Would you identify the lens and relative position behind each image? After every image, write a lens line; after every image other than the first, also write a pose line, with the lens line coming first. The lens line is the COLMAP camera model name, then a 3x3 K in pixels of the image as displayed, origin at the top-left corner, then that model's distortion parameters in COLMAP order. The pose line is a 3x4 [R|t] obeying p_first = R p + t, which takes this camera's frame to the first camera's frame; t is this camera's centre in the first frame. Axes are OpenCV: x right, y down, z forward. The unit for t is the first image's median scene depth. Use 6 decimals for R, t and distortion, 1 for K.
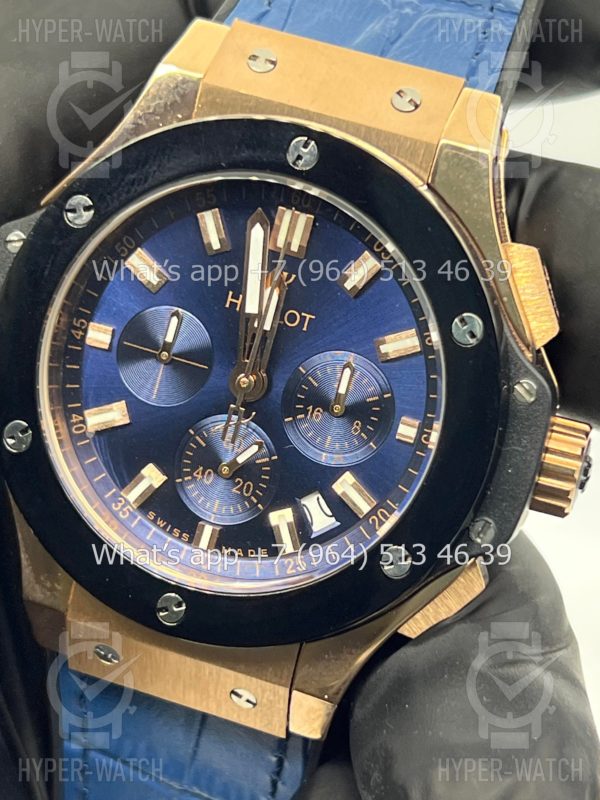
lens RADIAL K [[1847.9, 0, 306.2], [0, 1847.9, 395.7], [0, 0, 1]] dist [0.230288, 0.000000]
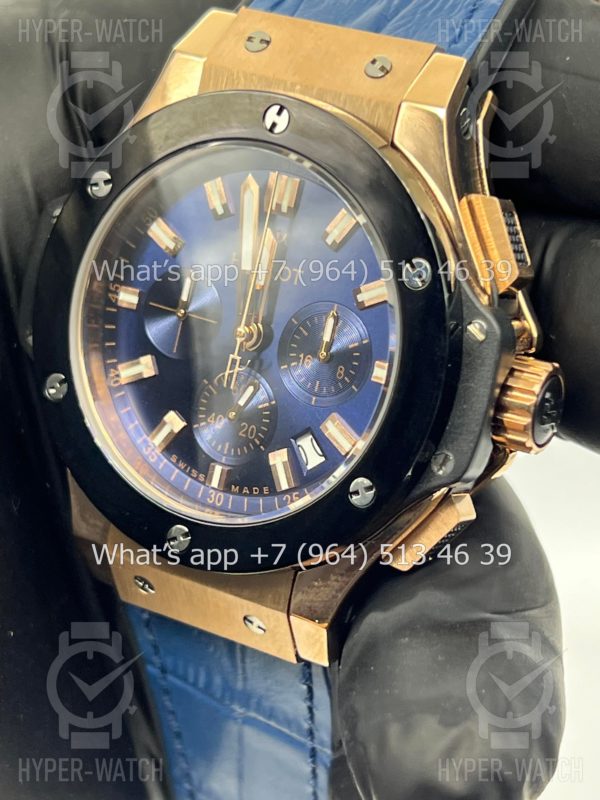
lens RADIAL K [[1847.9, 0, 304.1], [0, 1847.9, 400.9], [0, 0, 1]] dist [0.230288, 0.000000]
pose [[0.962971, -0.016593, -0.269092, 0.295465], [0.007191, 0.999330, -0.035887, 0.072102], [0.269507, 0.032623, 0.962446, -0.045481]]
